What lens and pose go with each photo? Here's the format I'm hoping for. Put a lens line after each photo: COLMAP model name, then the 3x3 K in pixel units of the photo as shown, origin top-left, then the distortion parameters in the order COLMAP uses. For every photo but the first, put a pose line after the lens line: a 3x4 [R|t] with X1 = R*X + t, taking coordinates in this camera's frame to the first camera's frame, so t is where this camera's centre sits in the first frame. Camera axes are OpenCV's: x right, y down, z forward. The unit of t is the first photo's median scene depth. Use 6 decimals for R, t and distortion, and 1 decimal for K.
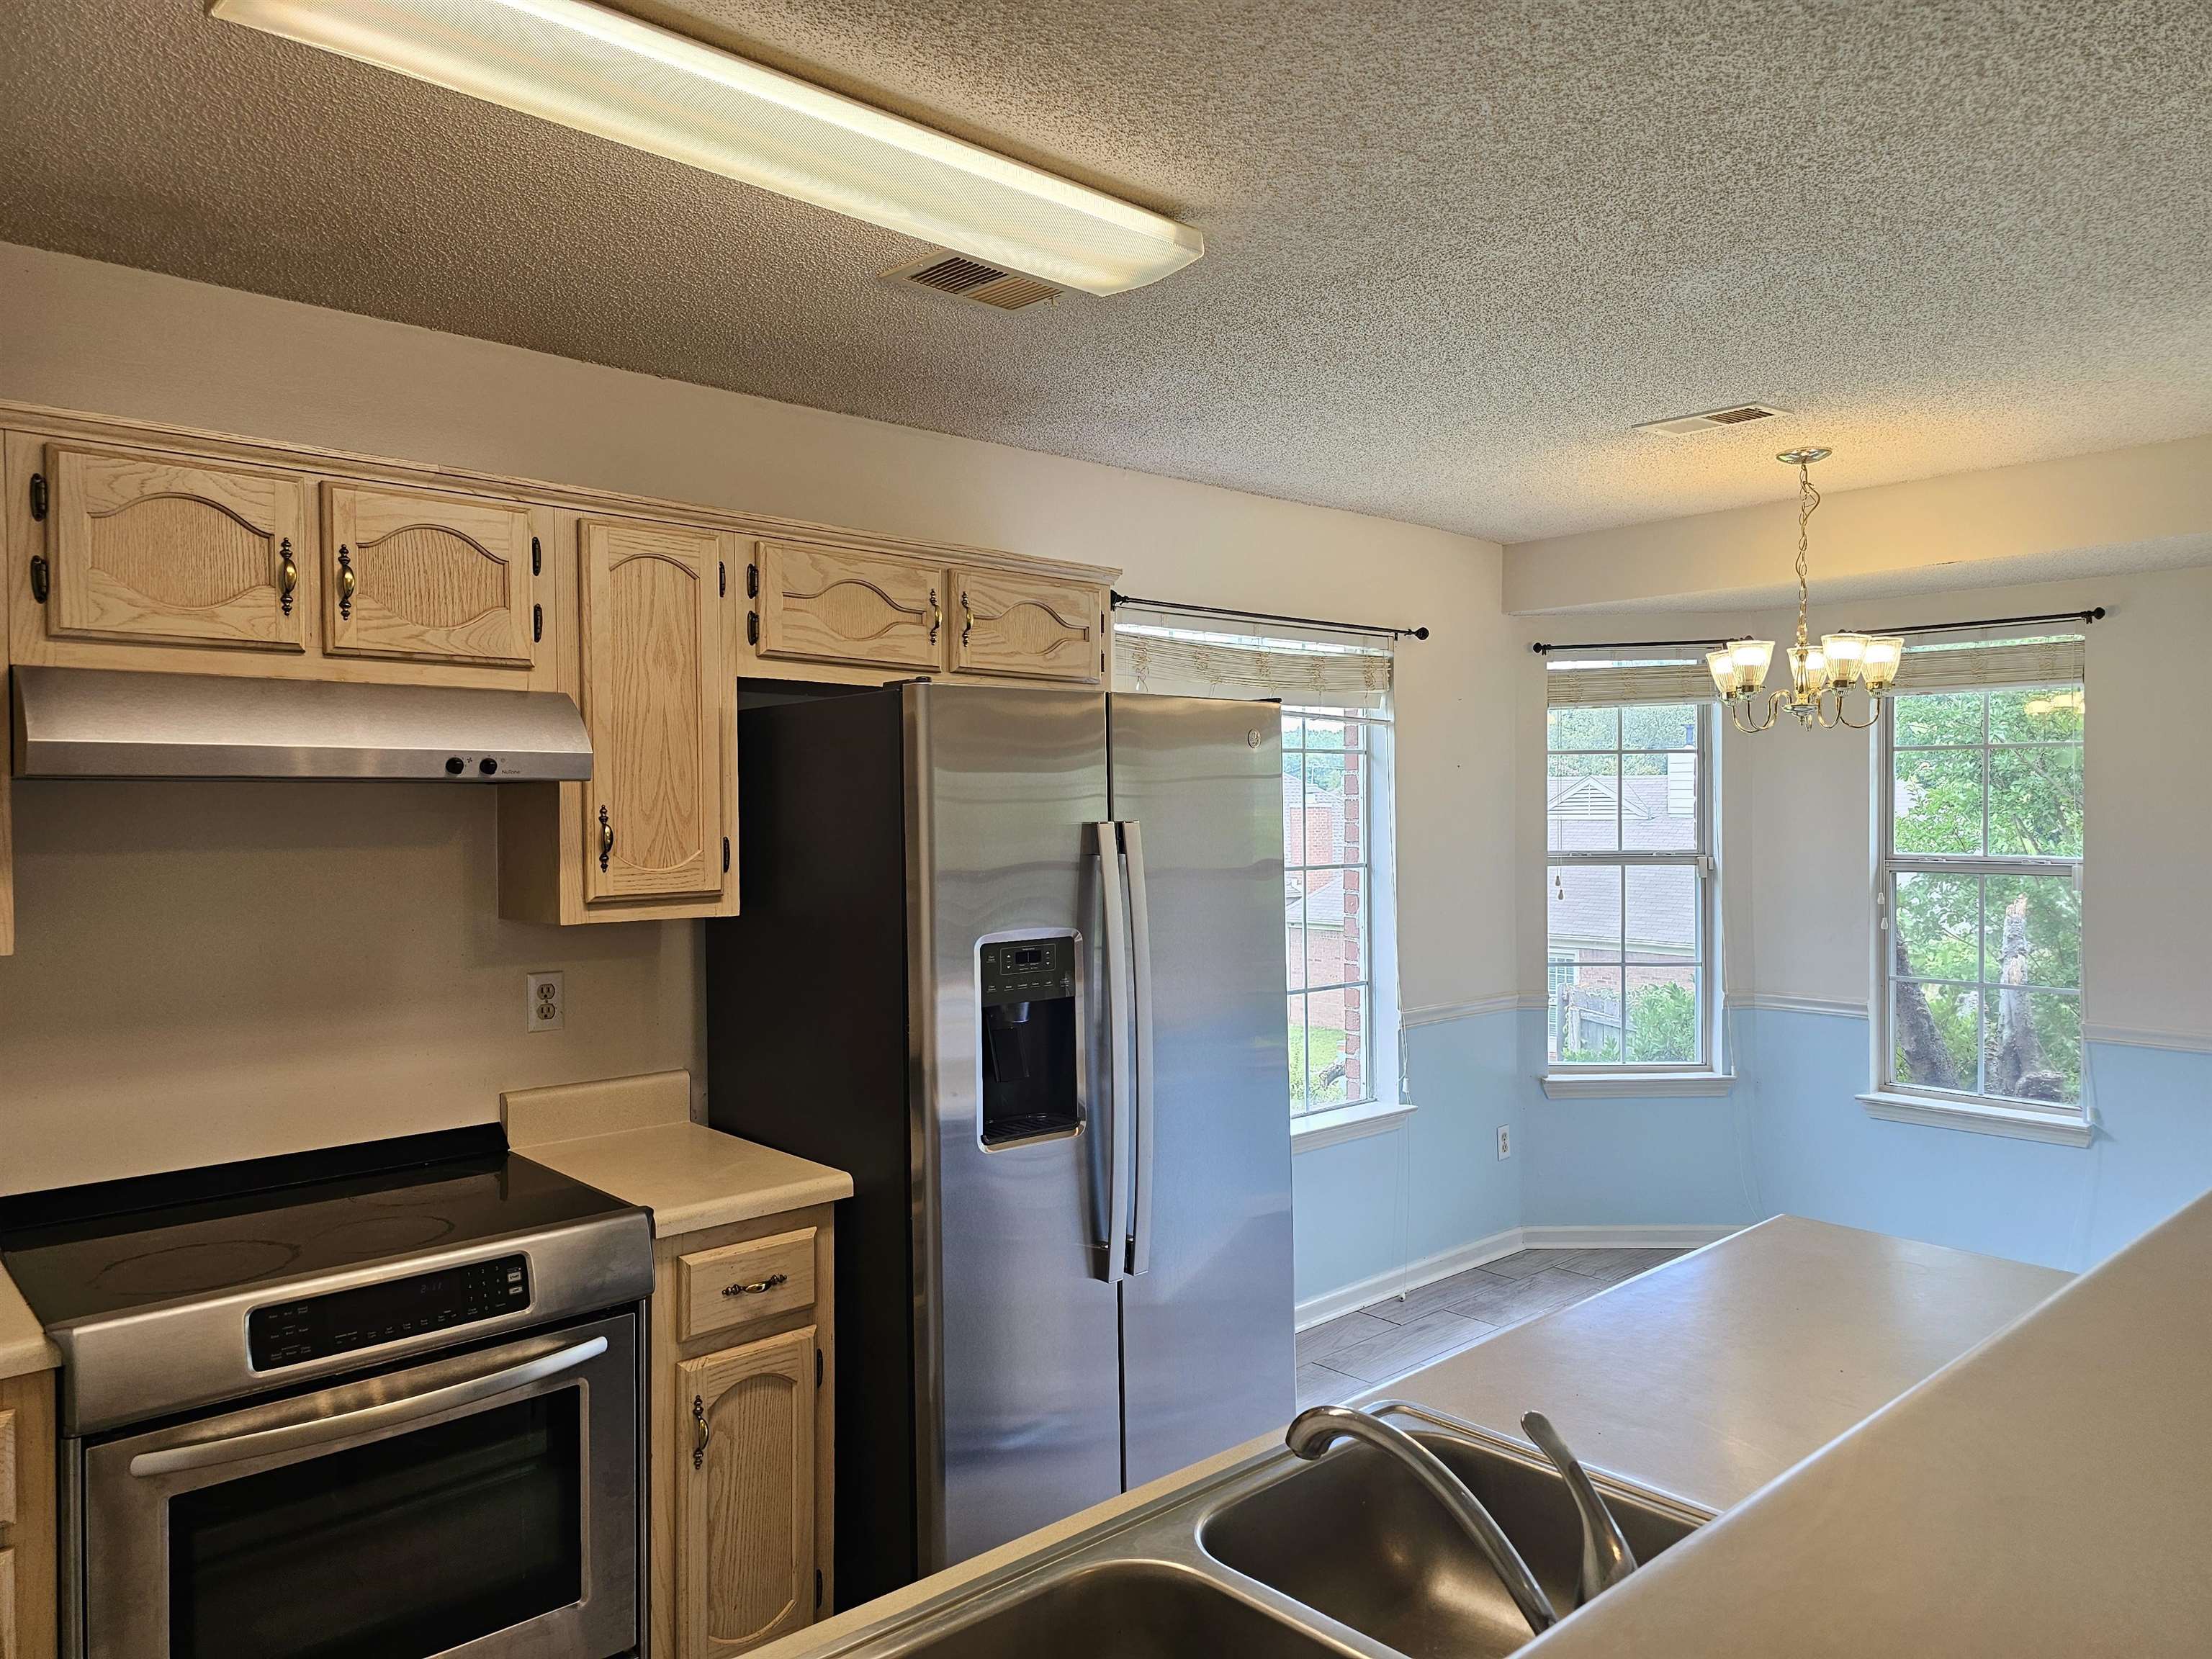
lens RADIAL K [[1471.7, 0, 1125.5], [0, 1471.7, 839.2], [0, 0, 1]] dist [0.072101, -0.047112]
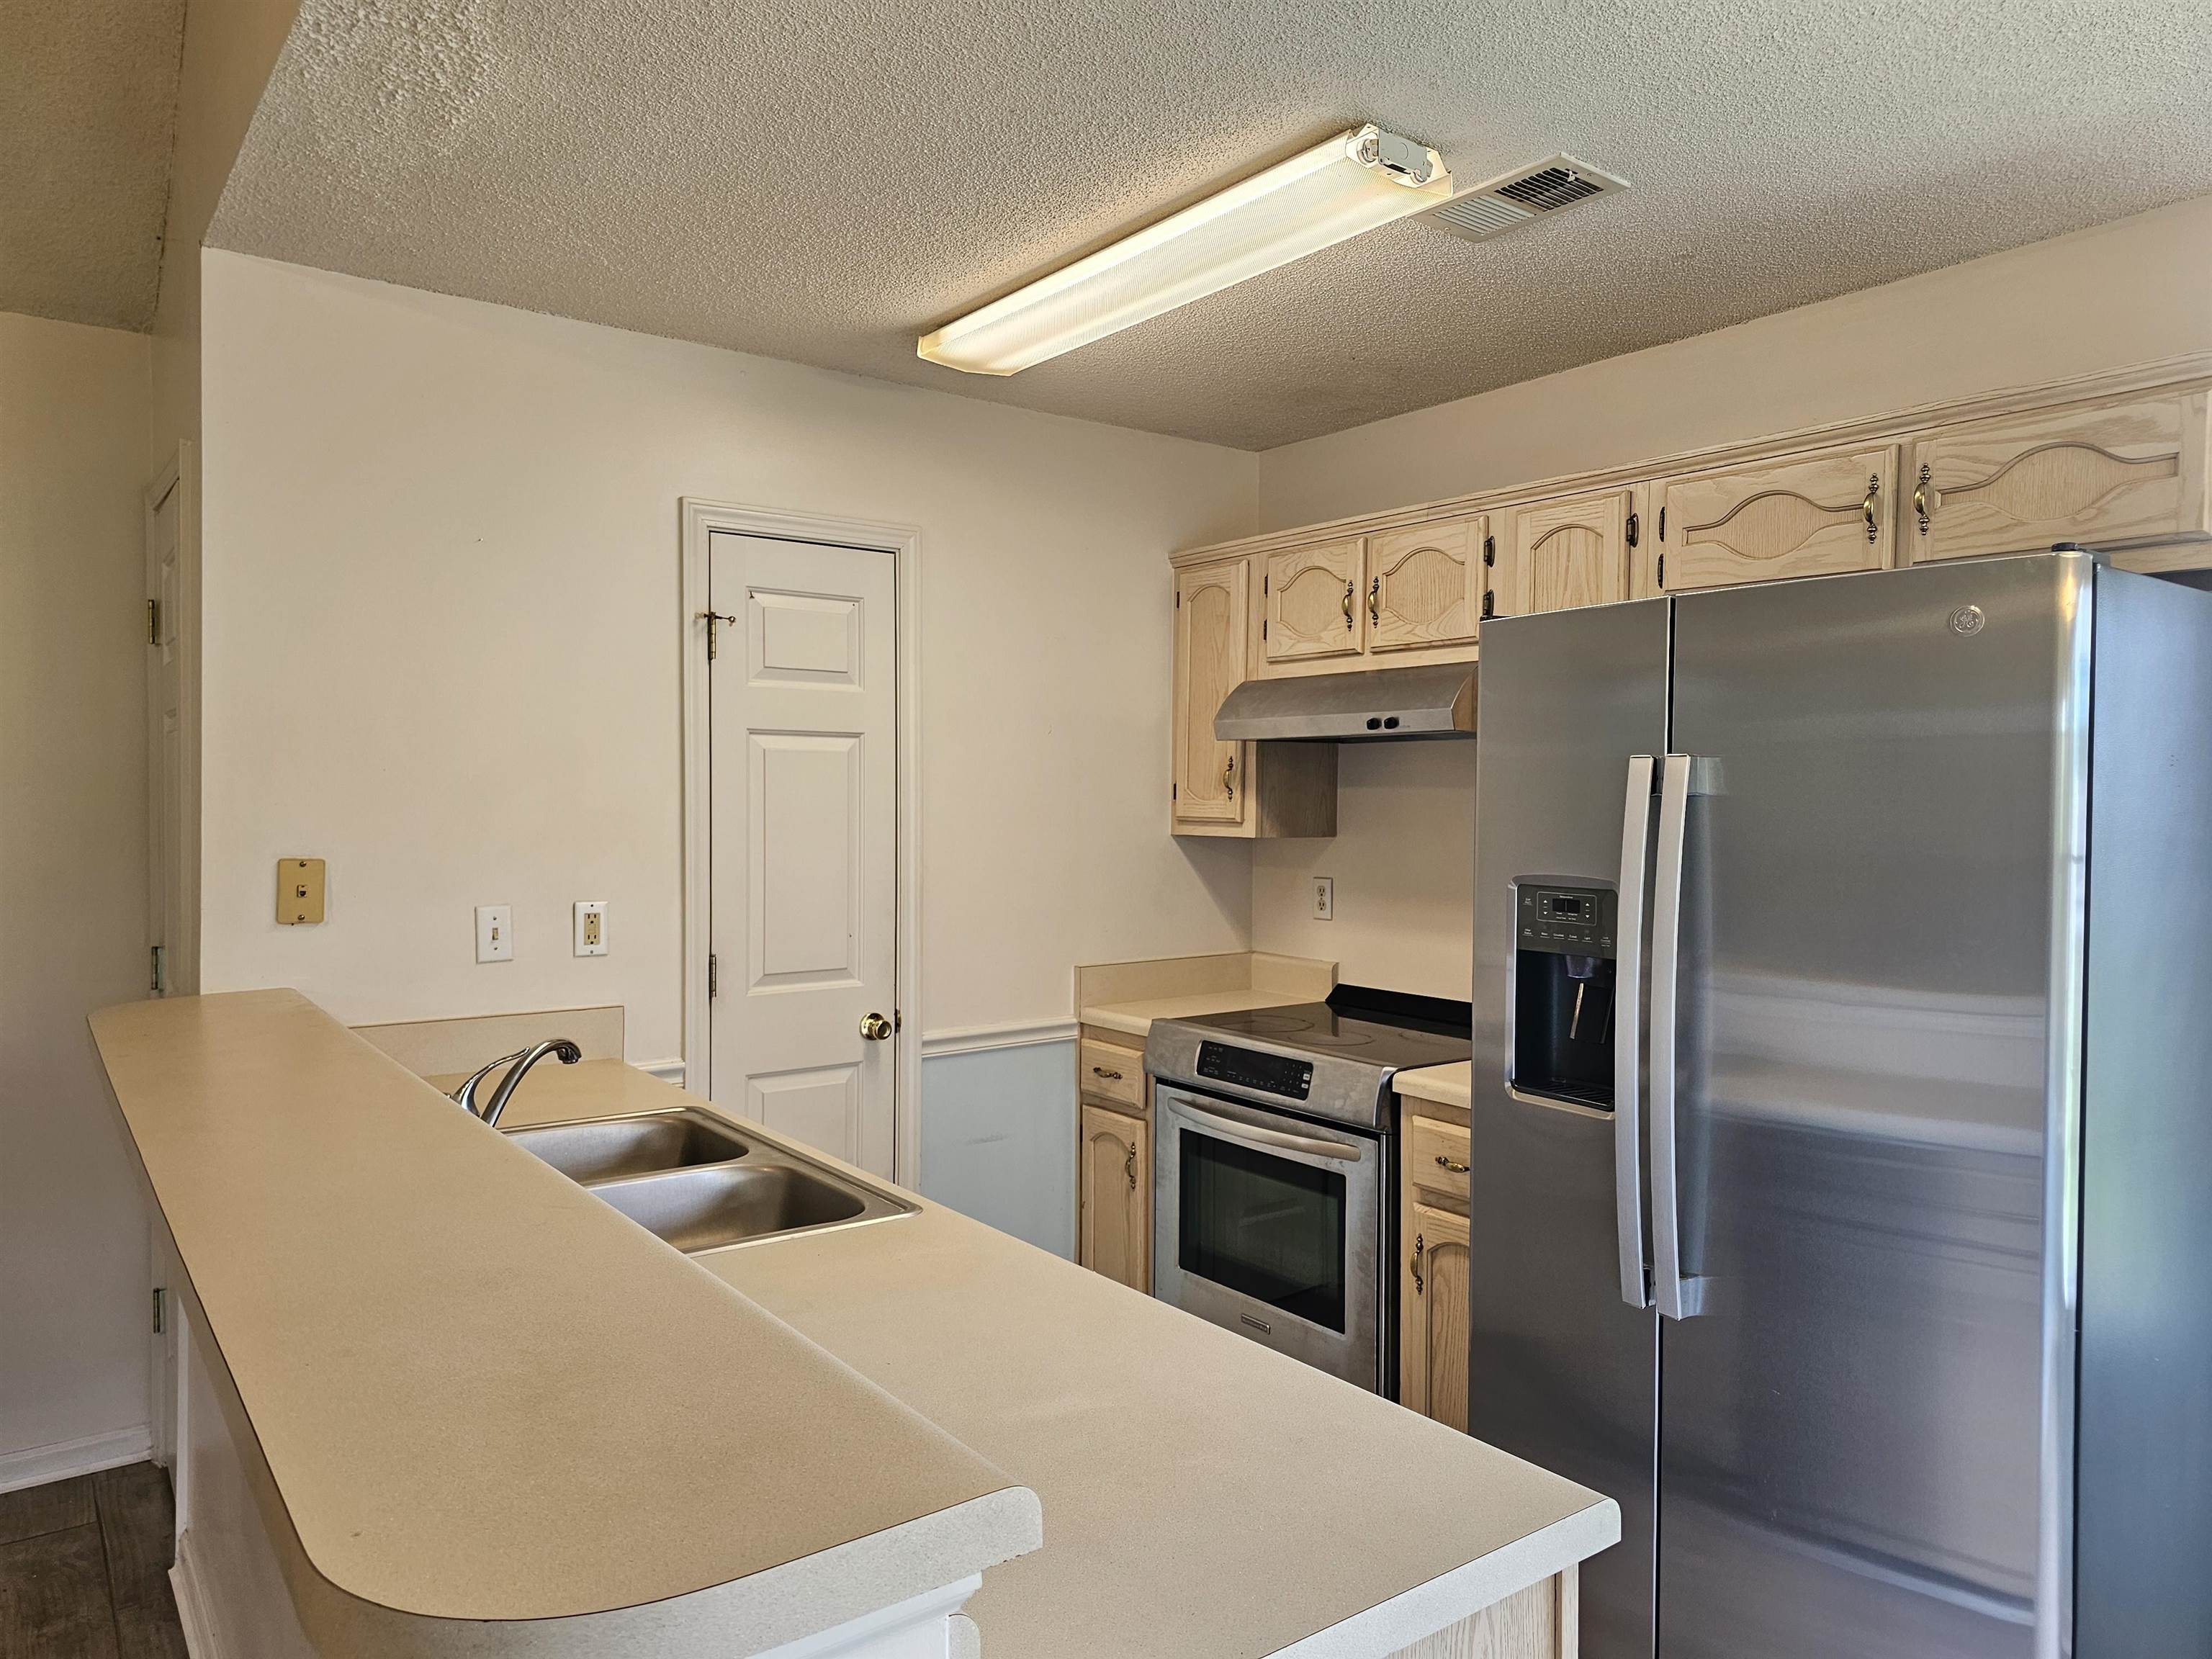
lens RADIAL K [[1471.7, 0, 1090.1], [0, 1471.7, 836.8], [0, 0, 1]] dist [0.072101, -0.047112]
pose [[-0.104002, 0.035320, -0.993950, 0.875652], [-0.026384, 0.998920, 0.038257, 0.009779], [0.994227, 0.030203, -0.102958, 0.796680]]
